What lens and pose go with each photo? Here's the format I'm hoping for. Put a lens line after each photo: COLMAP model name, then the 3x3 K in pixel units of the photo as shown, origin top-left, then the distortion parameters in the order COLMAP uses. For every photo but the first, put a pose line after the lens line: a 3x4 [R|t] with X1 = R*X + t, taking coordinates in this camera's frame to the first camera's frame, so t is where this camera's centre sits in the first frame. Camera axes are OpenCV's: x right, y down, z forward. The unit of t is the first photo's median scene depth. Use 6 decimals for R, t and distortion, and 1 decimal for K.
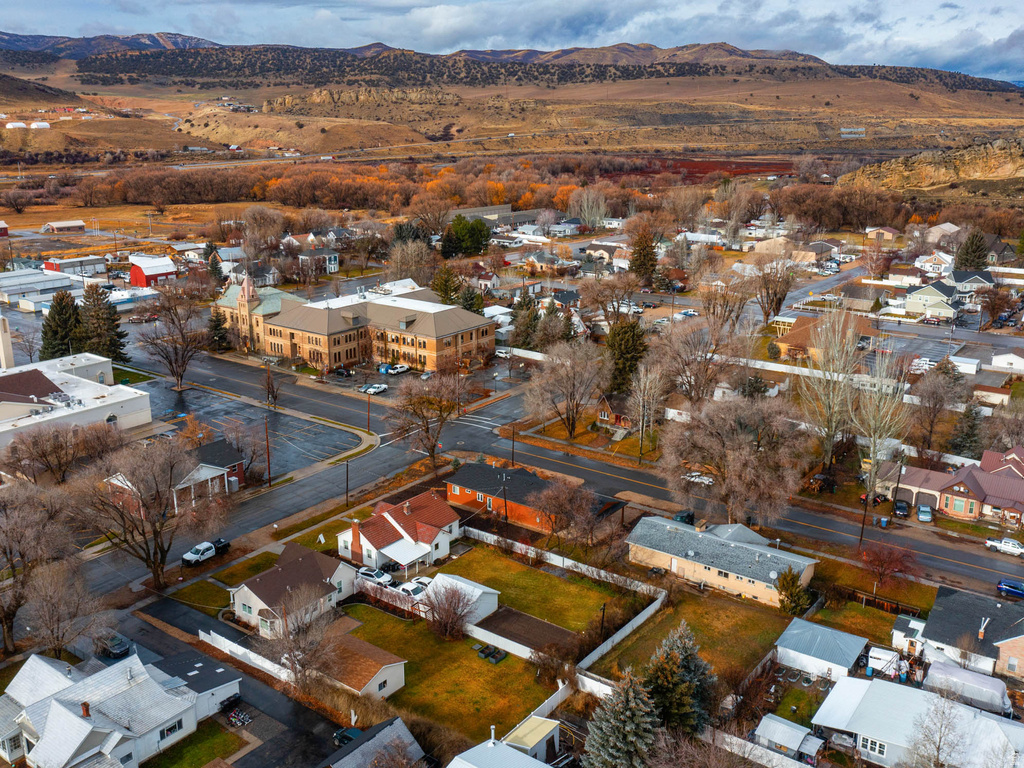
lens RADIAL K [[871.6, 0, 512.0], [0, 871.6, 384.0], [0, 0, 1]] dist [0.011045, 0.005361]
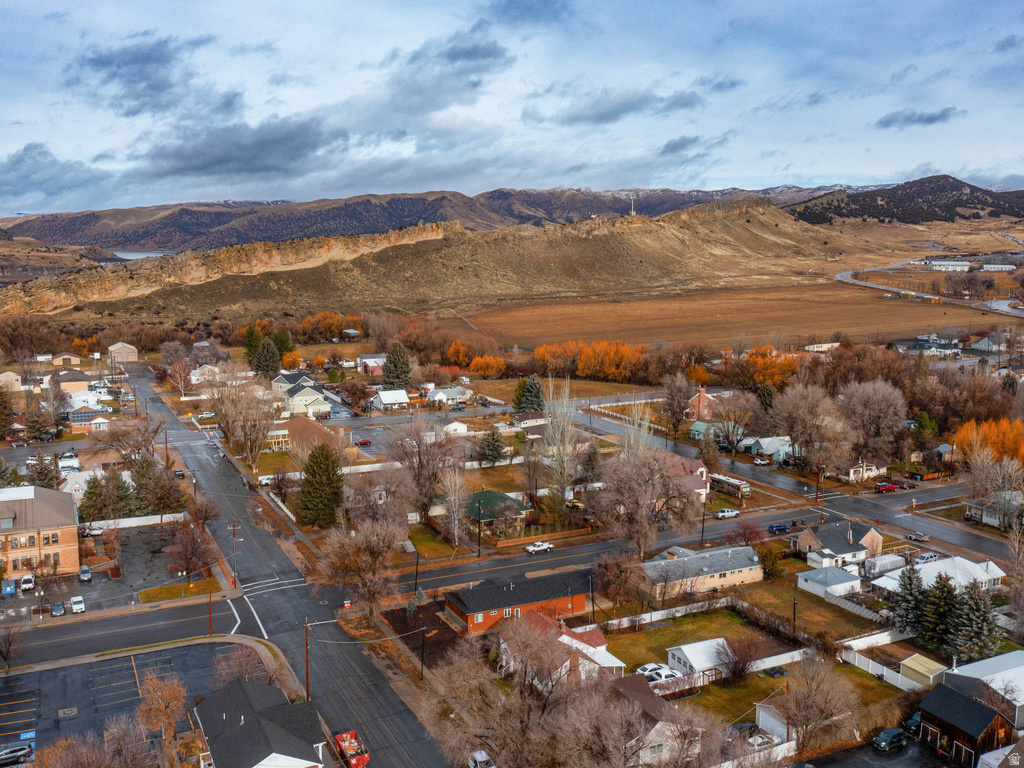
lens RADIAL K [[893.5, 0, 512.0], [0, 893.5, 384.0], [0, 0, 1]] dist [-0.000074, 0.000881]
pose [[0.511953, -0.135966, 0.848185, -0.129152], [0.252150, 0.967684, 0.002928, -0.018672], [-0.821173, 0.212371, 0.529693, 0.059328]]
